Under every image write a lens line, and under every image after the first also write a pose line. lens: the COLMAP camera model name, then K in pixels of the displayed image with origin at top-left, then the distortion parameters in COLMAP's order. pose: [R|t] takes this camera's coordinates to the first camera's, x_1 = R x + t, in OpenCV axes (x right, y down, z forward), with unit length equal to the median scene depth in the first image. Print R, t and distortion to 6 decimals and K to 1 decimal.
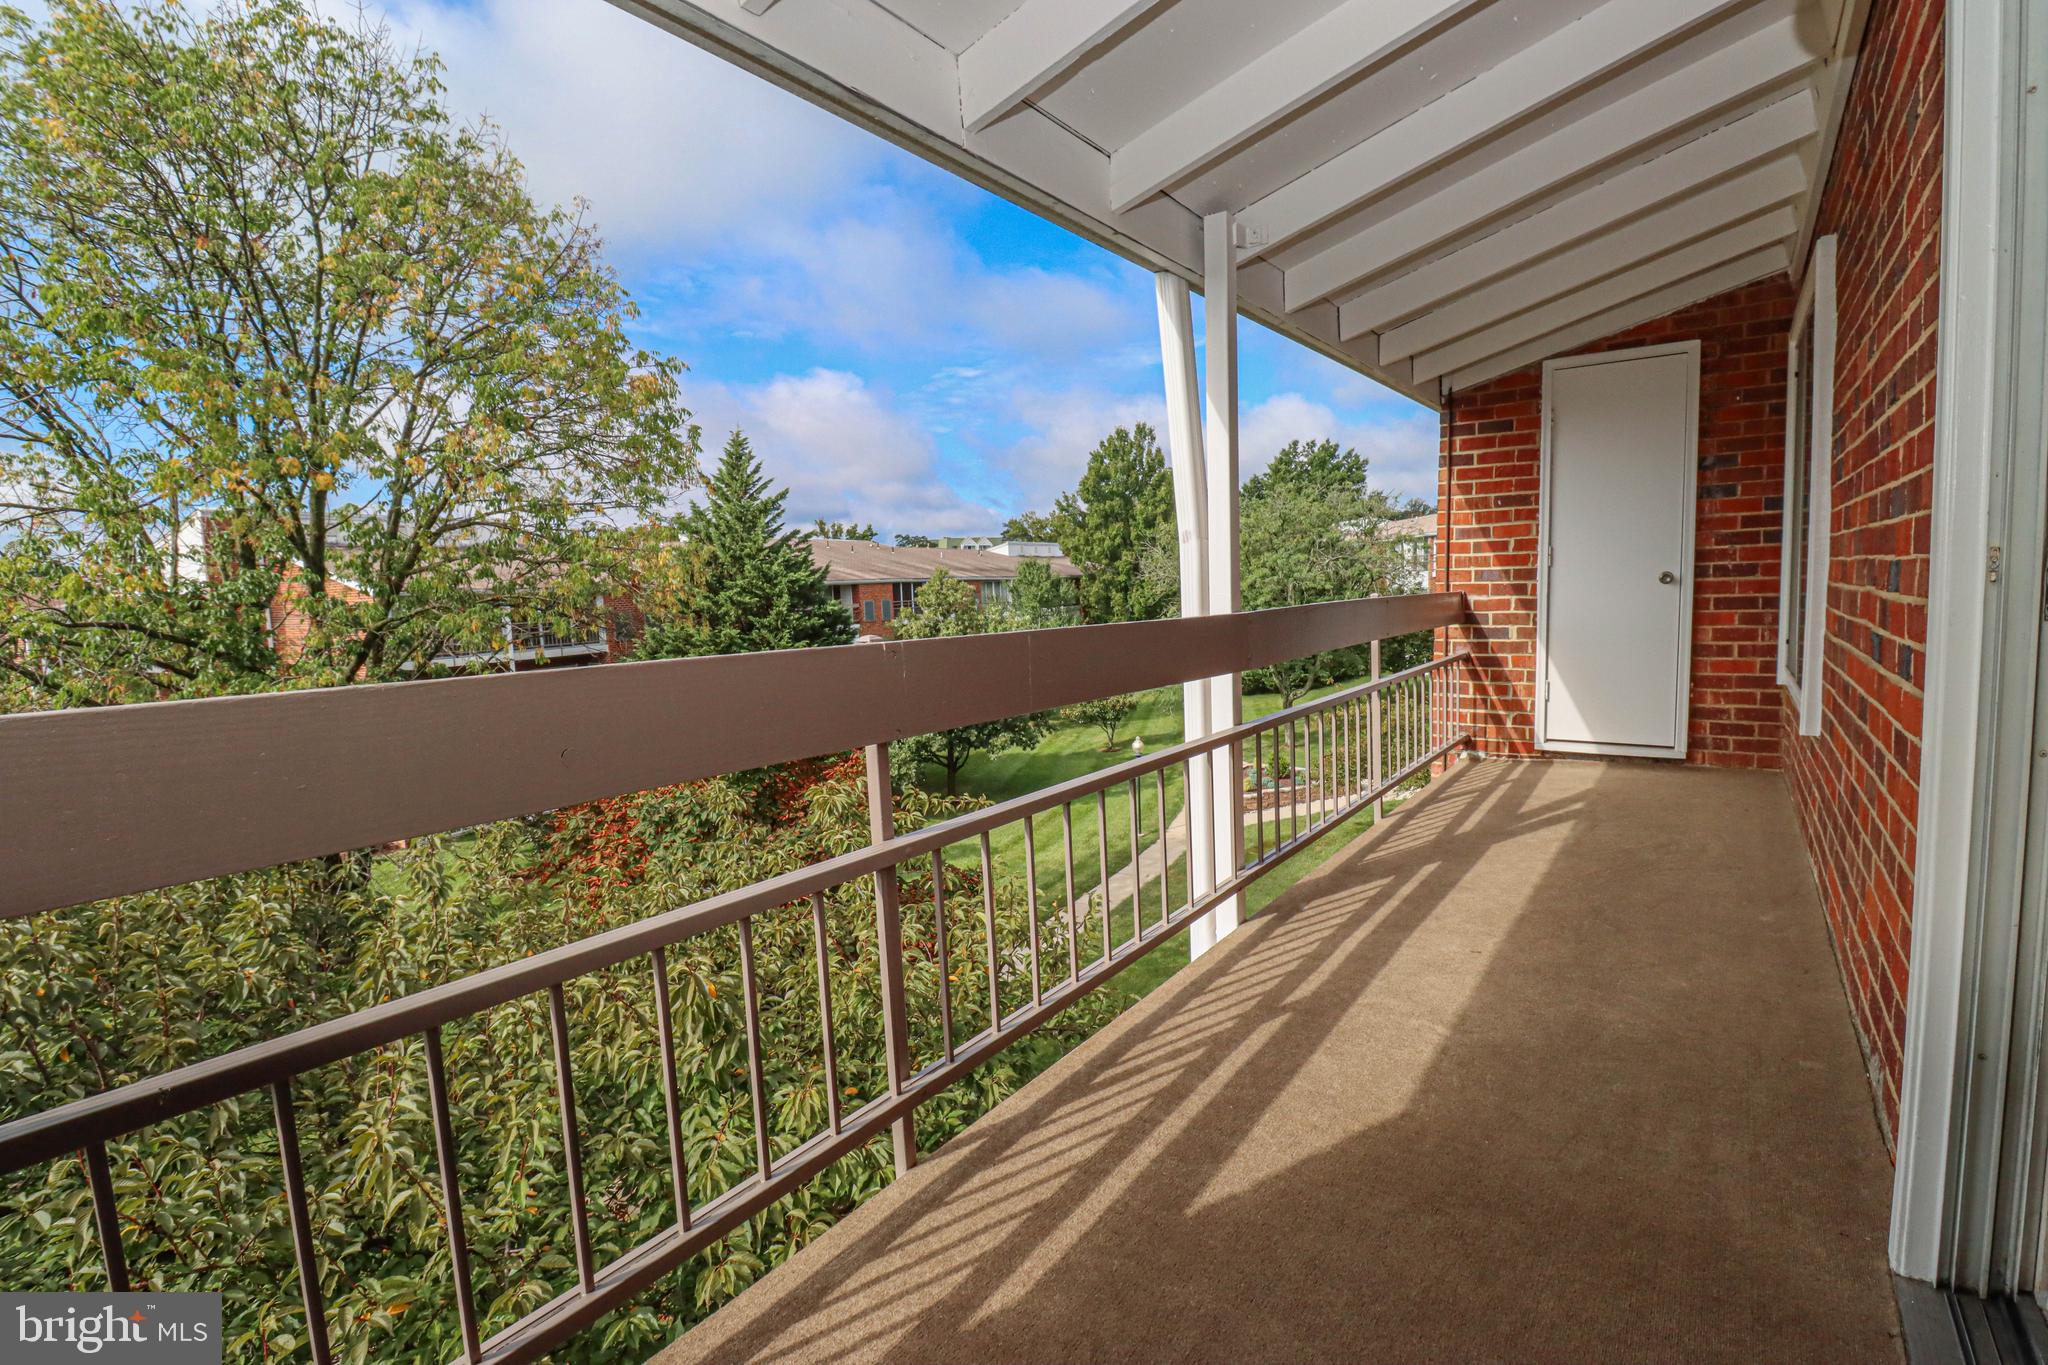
lens RADIAL K [[943.9, 0, 1063.4], [0, 943.9, 665.9], [0, 0, 1]] dist [0.000050, -0.009422]
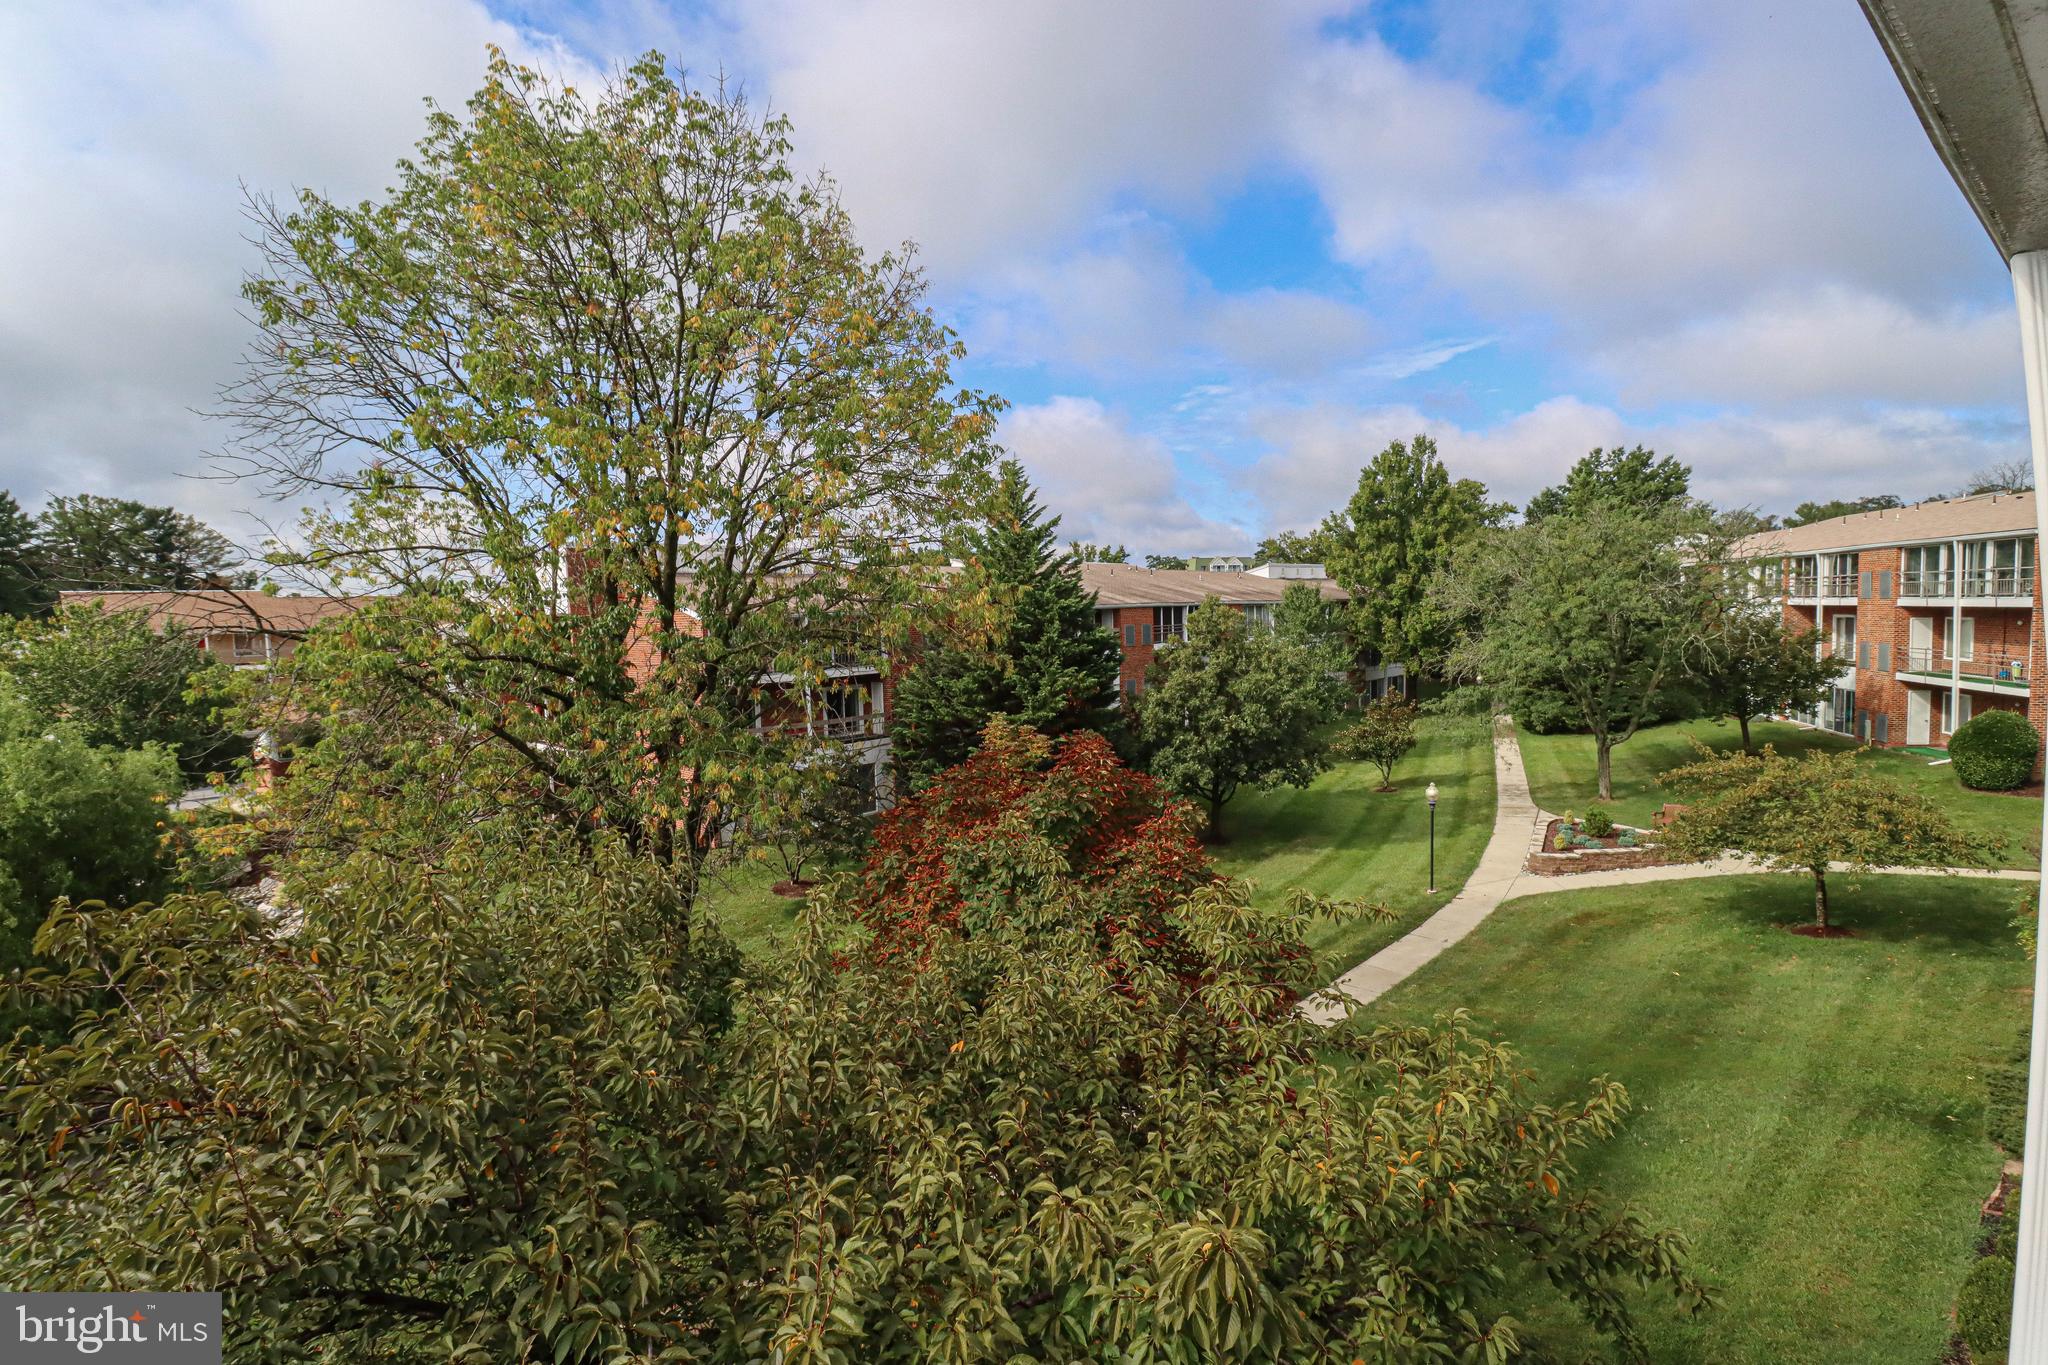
lens RADIAL K [[943.9, 0, 1063.4], [0, 943.9, 665.9], [0, 0, 1]] dist [0.000050, -0.009422]
pose [[0.969200, 0.021229, -0.245357, -0.079234], [-0.025598, 0.999565, -0.014635, -0.026270], [0.244940, 0.020465, 0.969322, 0.056669]]
